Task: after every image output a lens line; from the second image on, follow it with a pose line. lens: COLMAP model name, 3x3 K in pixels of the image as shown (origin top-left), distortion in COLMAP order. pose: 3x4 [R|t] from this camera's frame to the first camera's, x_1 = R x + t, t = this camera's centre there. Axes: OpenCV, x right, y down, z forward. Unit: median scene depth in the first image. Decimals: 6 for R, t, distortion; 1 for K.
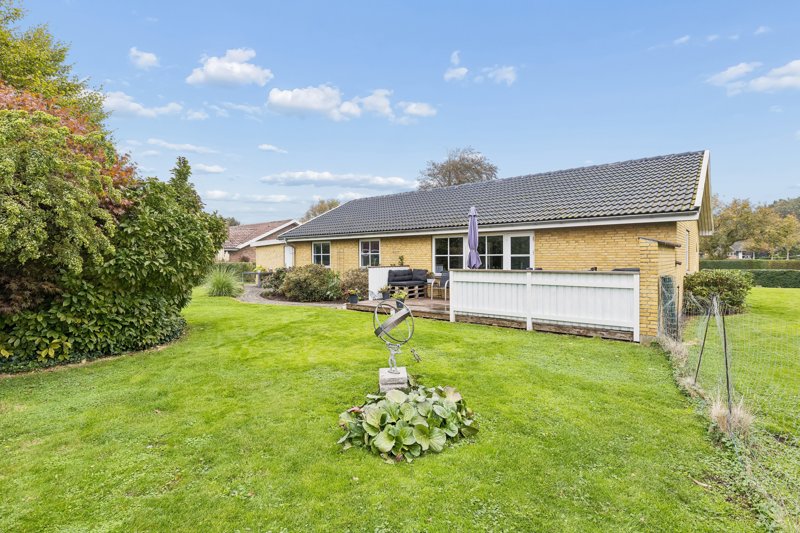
lens RADIAL K [[405.3, 0, 400.5], [0, 405.3, 266.1], [0, 0, 1]] dist [0.002434, 0.000401]
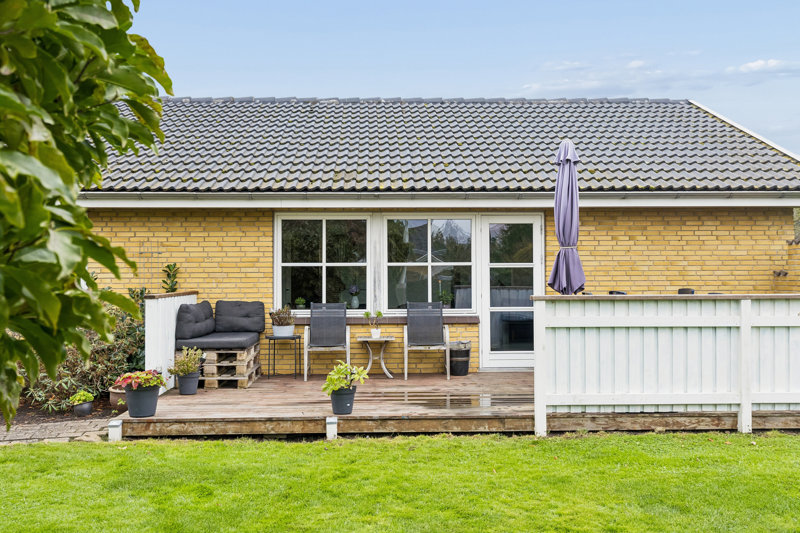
lens RADIAL K [[806.8, 0, 400.0], [0, 806.8, 265.8], [0, 0, 1]] dist [0.050480, 0.000000]
pose [[0.731203, 0.002608, 0.682155, -0.455061], [0.013875, 0.999729, -0.018695, -0.010863], [-0.682019, 0.023135, 0.730968, 0.467046]]
